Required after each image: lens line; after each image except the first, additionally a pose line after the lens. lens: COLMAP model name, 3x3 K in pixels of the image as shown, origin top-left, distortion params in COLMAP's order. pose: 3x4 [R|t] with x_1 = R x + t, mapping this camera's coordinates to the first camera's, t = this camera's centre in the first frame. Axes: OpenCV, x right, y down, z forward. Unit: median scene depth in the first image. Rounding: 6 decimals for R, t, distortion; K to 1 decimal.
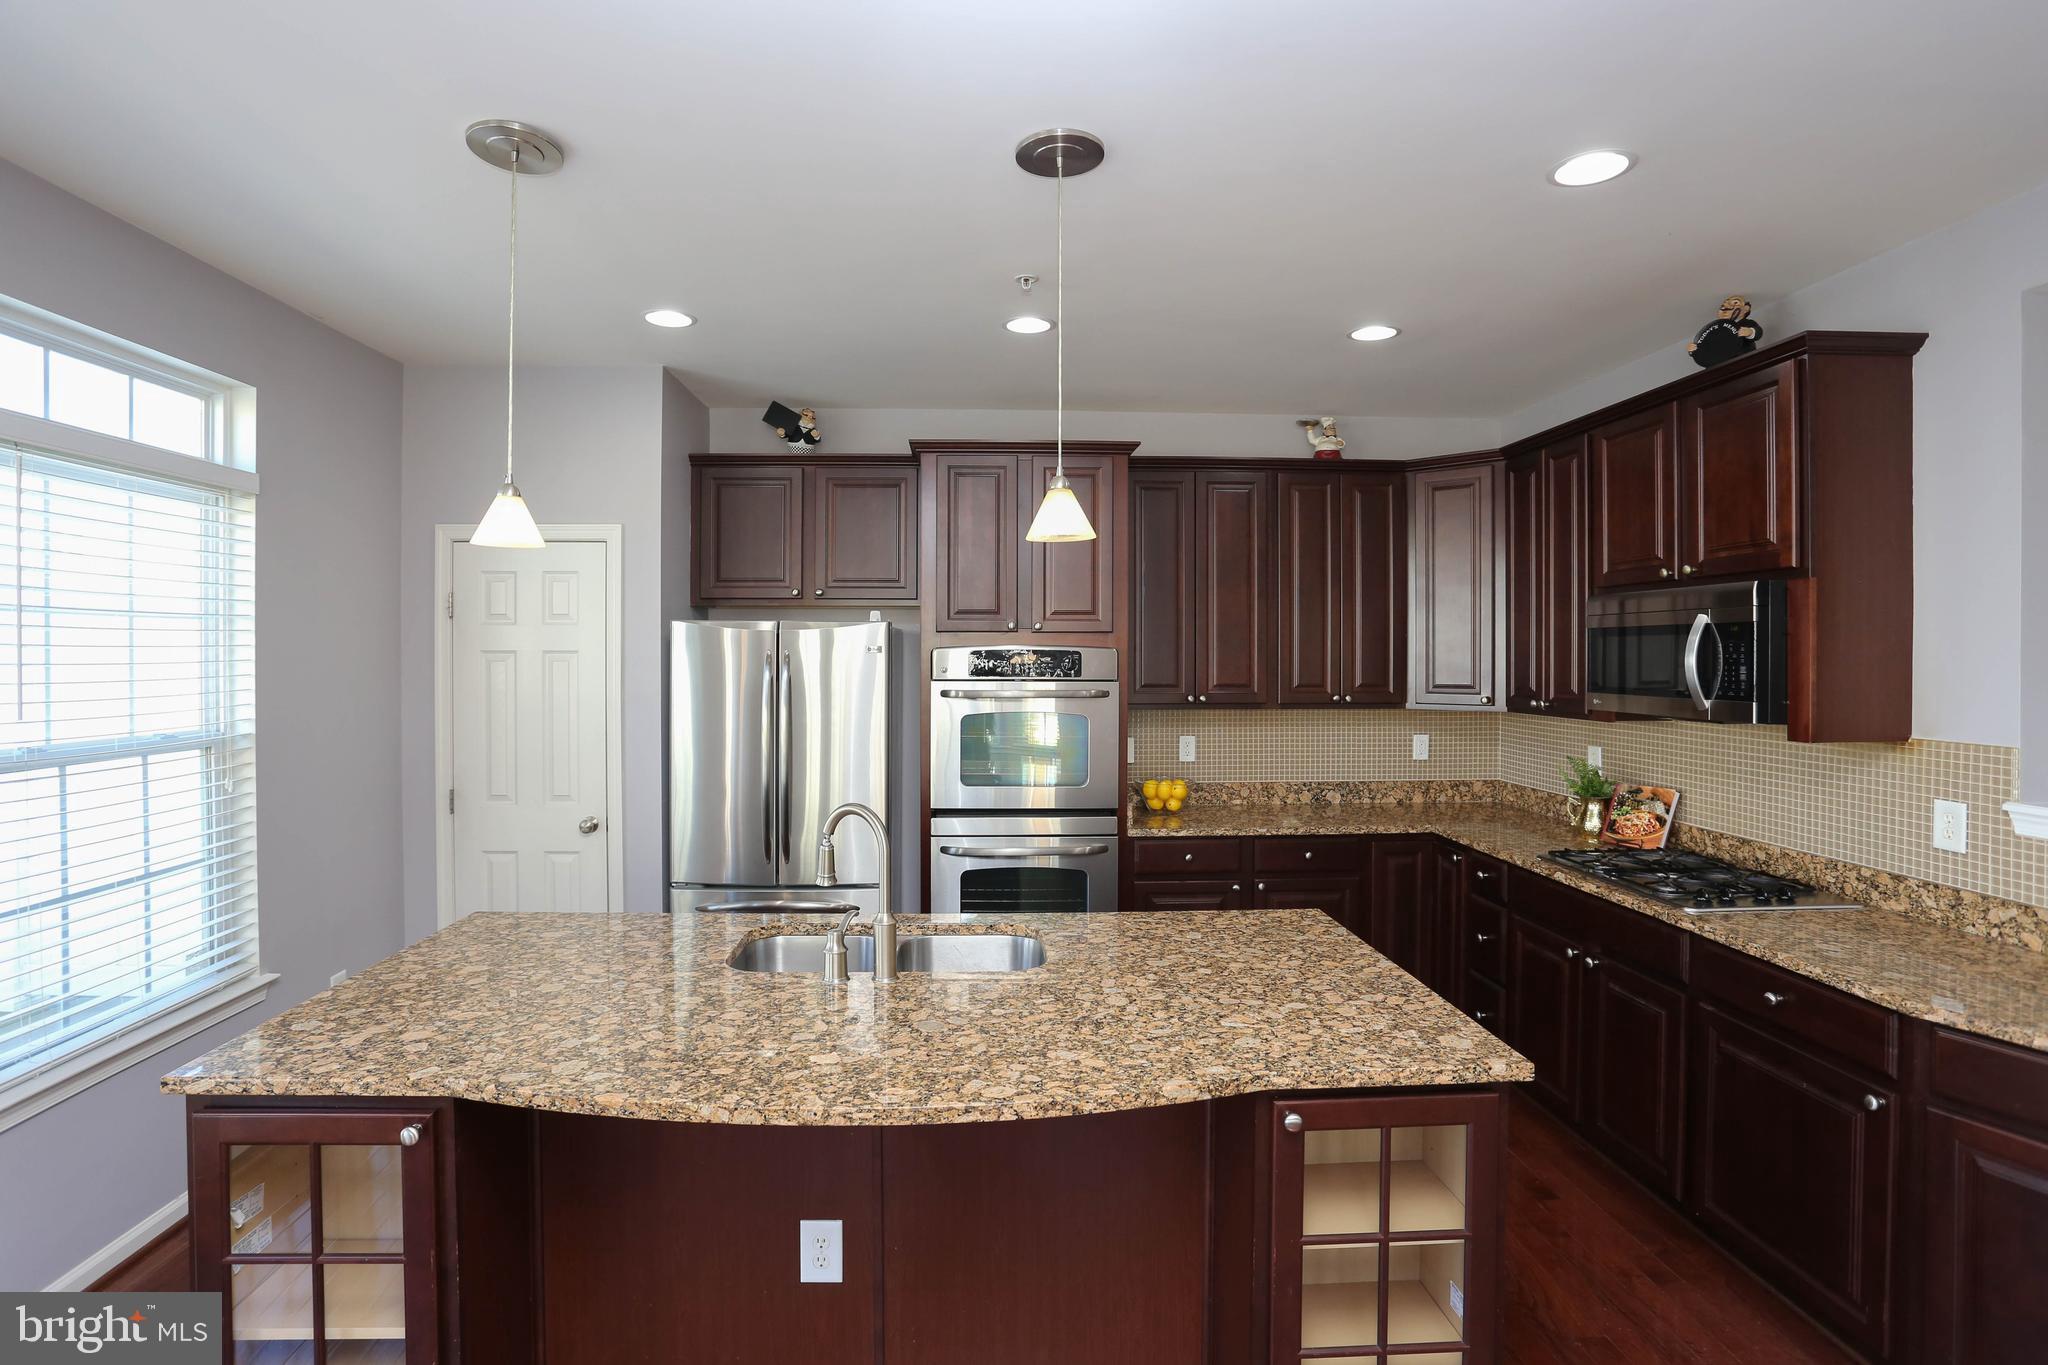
lens RADIAL K [[1016.7, 0, 1003.4], [0, 1016.7, 656.2], [0, 0, 1]] dist [-0.068668, 0.026322]
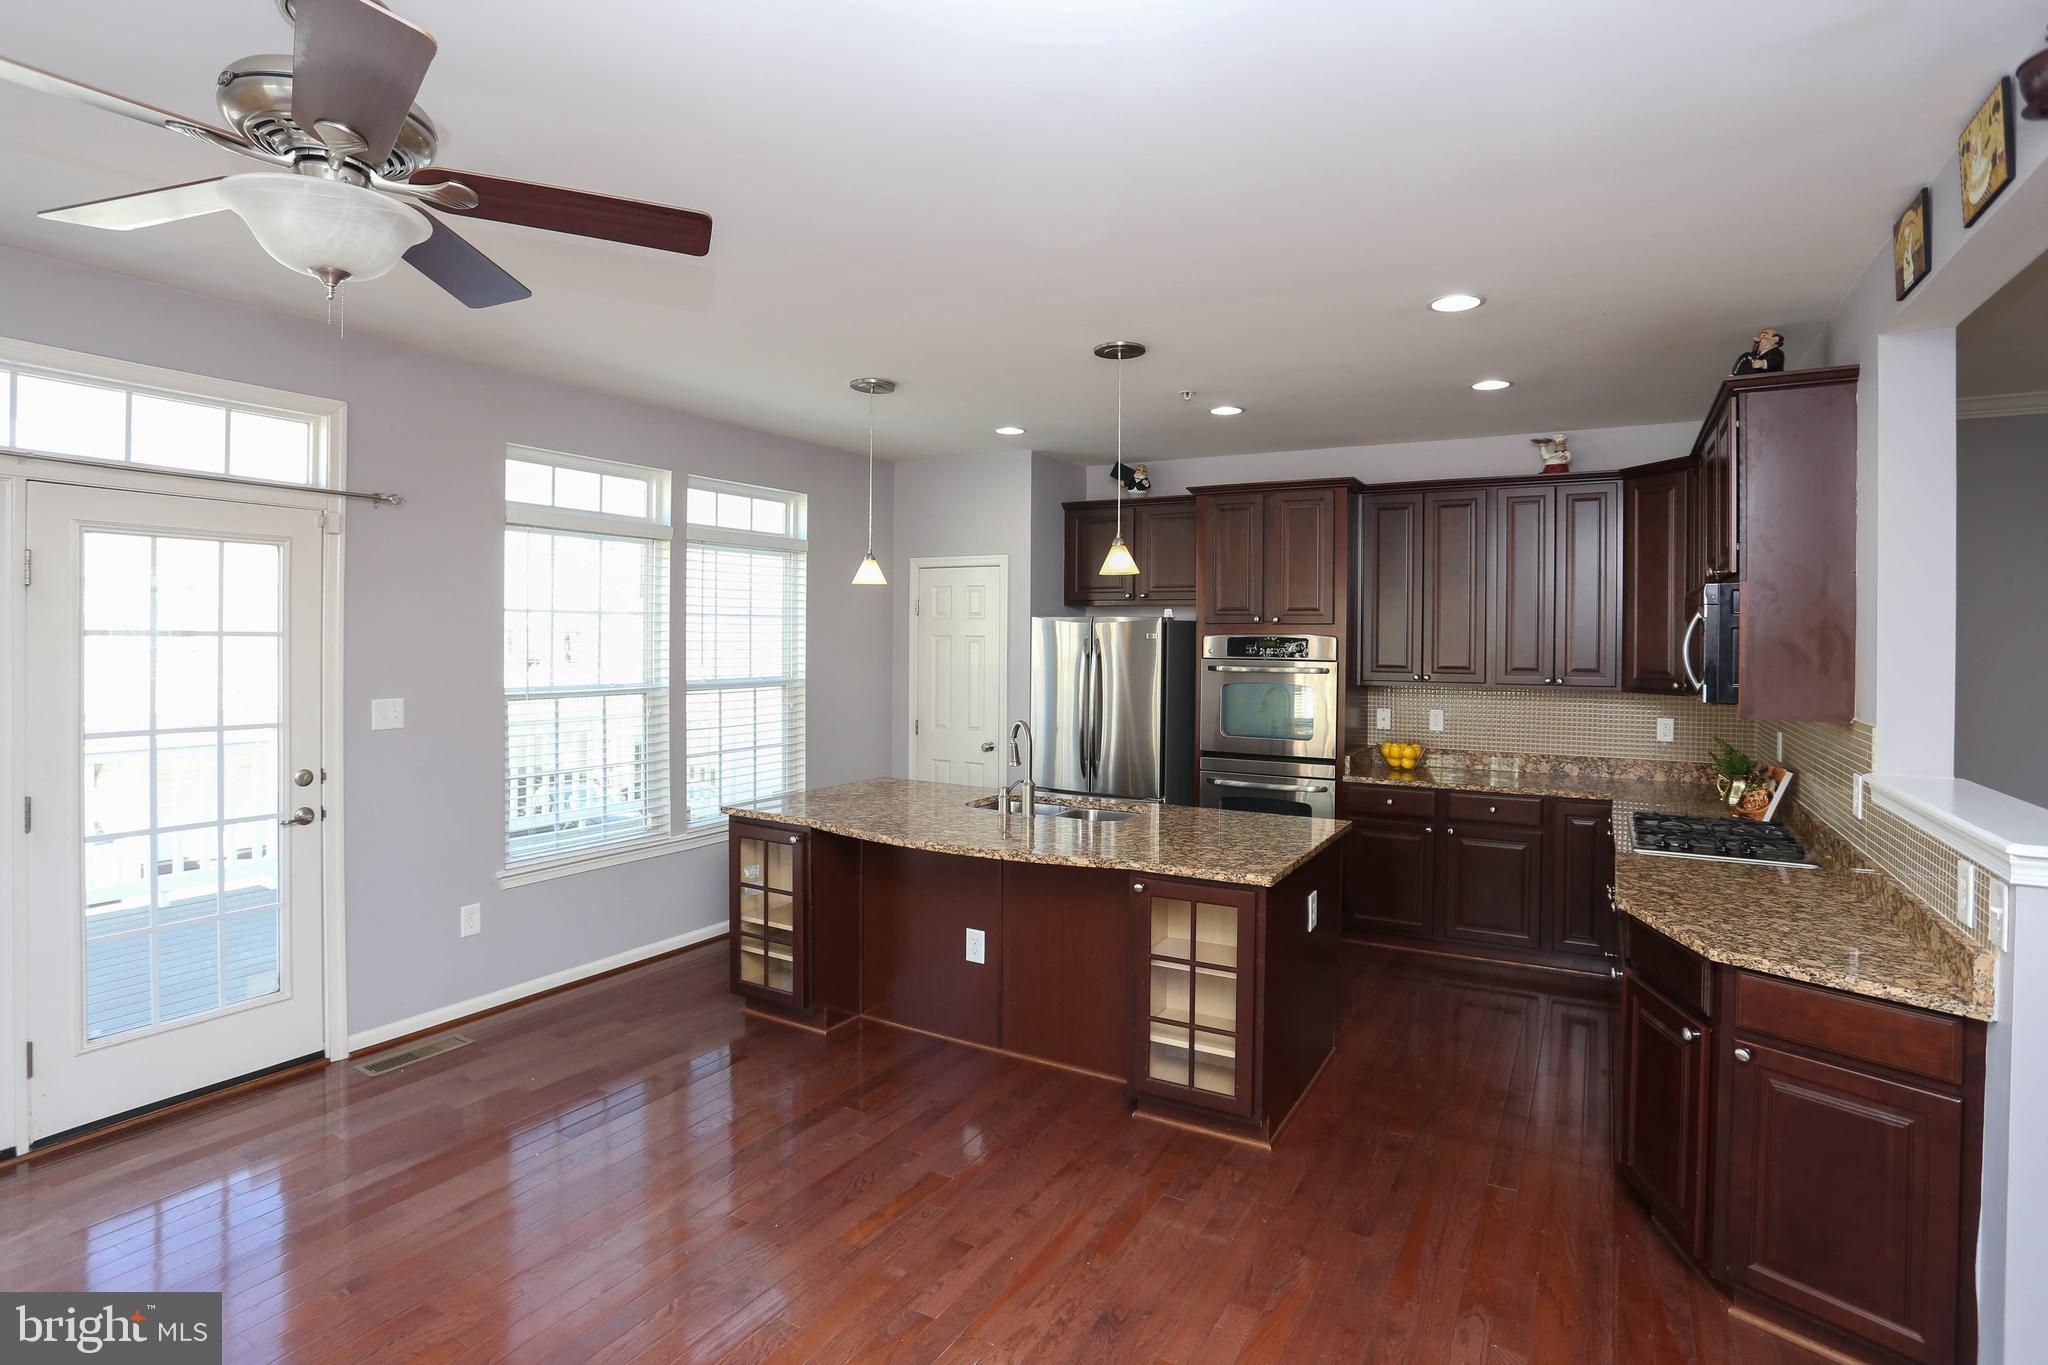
lens RADIAL K [[1016.7, 0, 1046.5], [0, 1016.7, 645.8], [0, 0, 1]] dist [-0.068668, 0.026322]
pose [[0.853777, 0.010741, -0.520527, 0.668540], [-0.008842, 0.999942, 0.006131, -0.000649], [0.520563, -0.000632, 0.853823, -0.429233]]
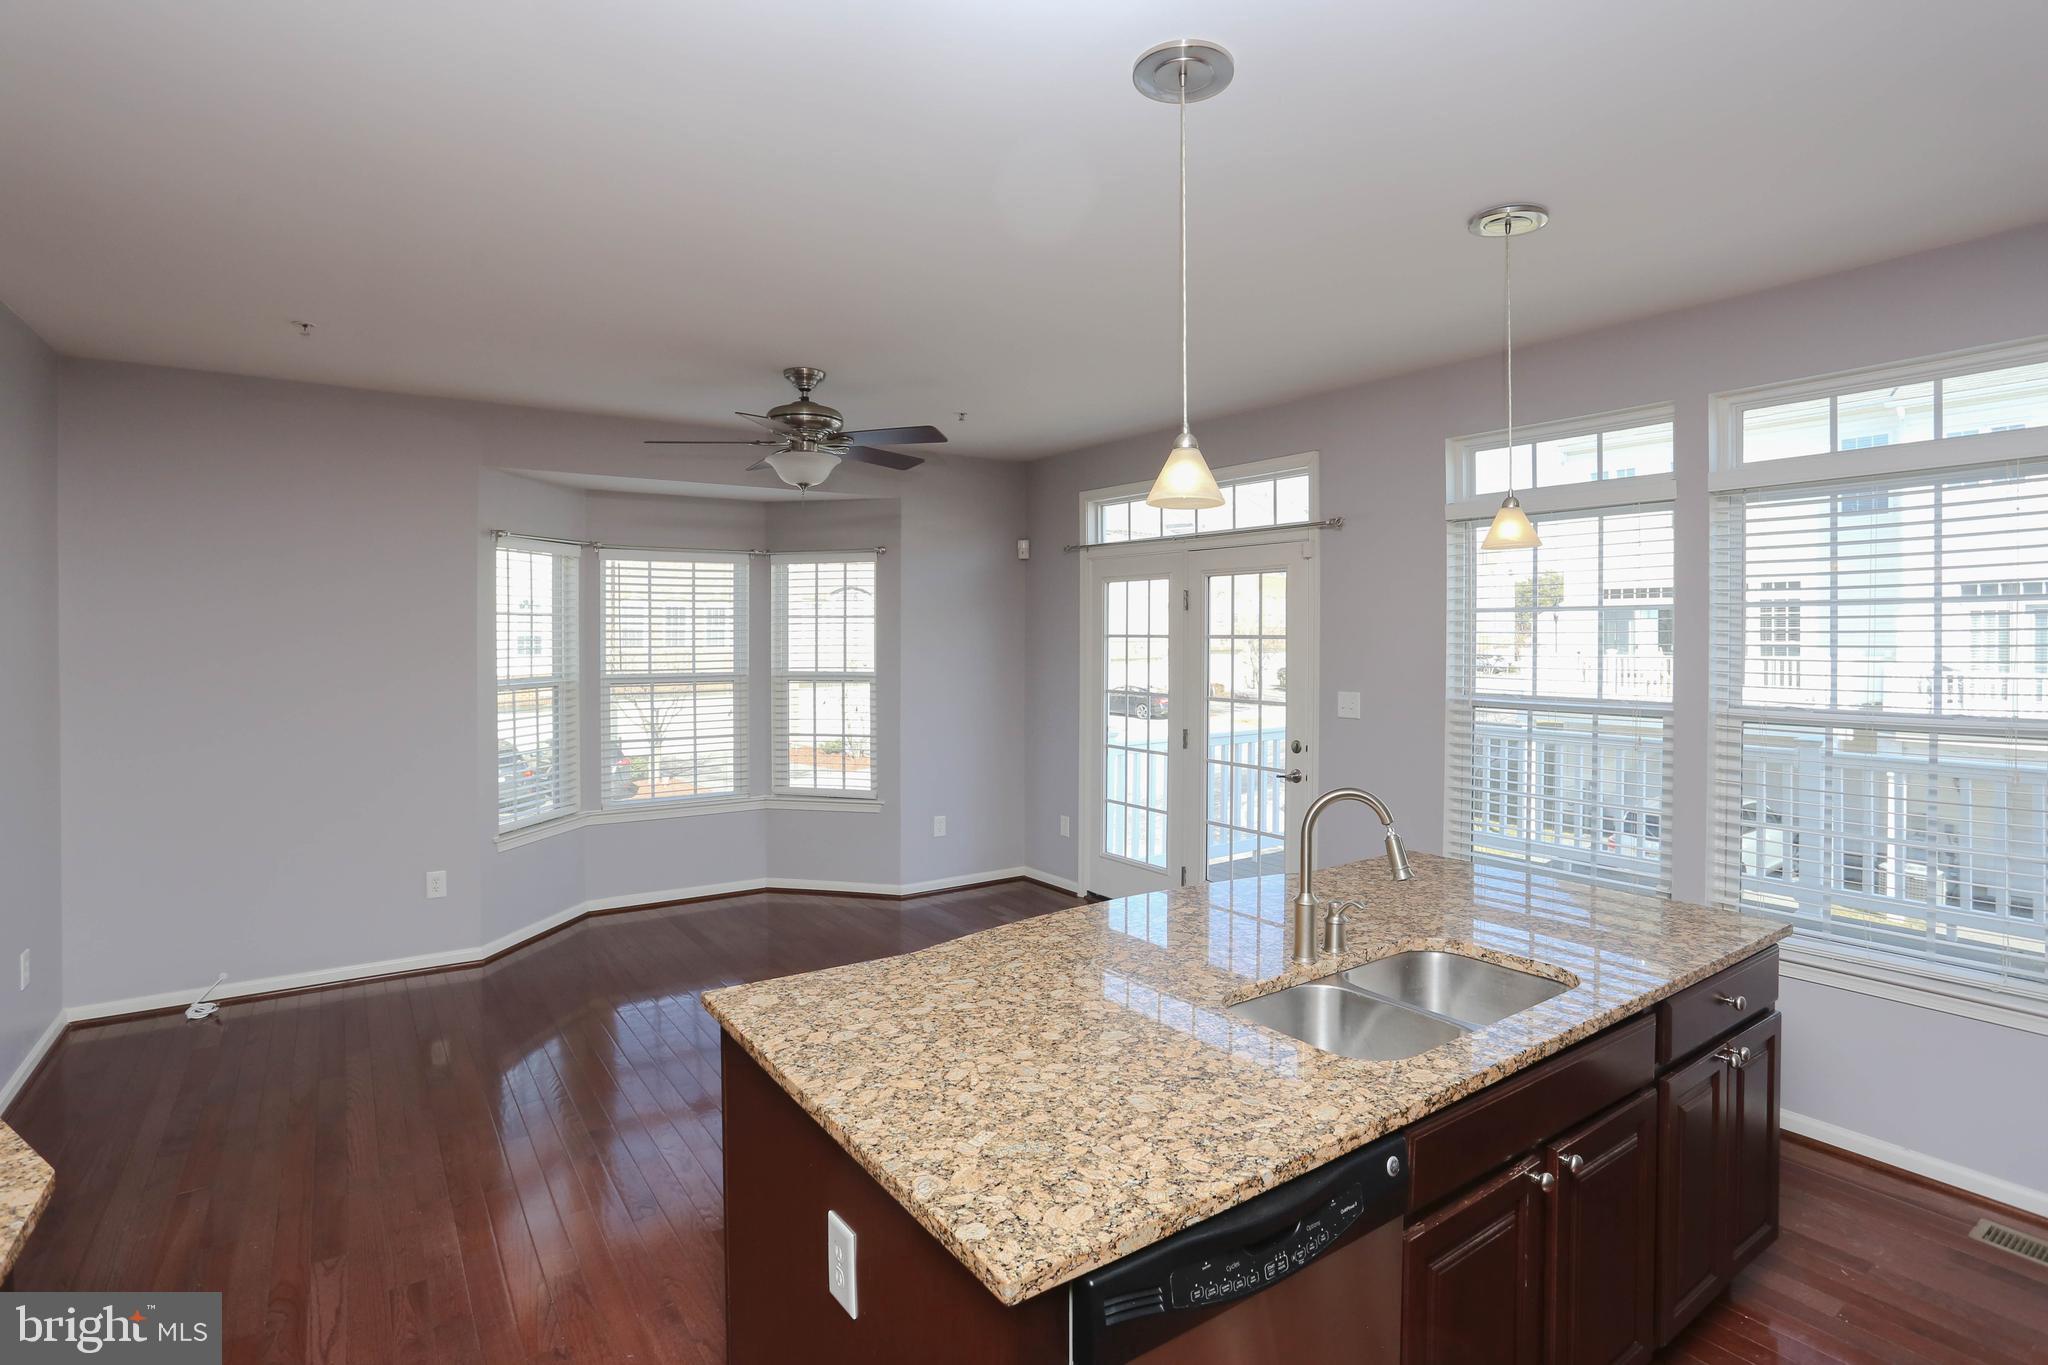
lens RADIAL K [[1016.7, 0, 1014.5], [0, 1016.7, 638.6], [0, 0, 1]] dist [-0.068668, 0.026322]
pose [[-0.847110, -0.001529, -0.531415, 0.504920], [-0.003388, 0.999991, 0.002523, 0.000148], [0.531407, 0.003938, -0.847108, 1.297347]]
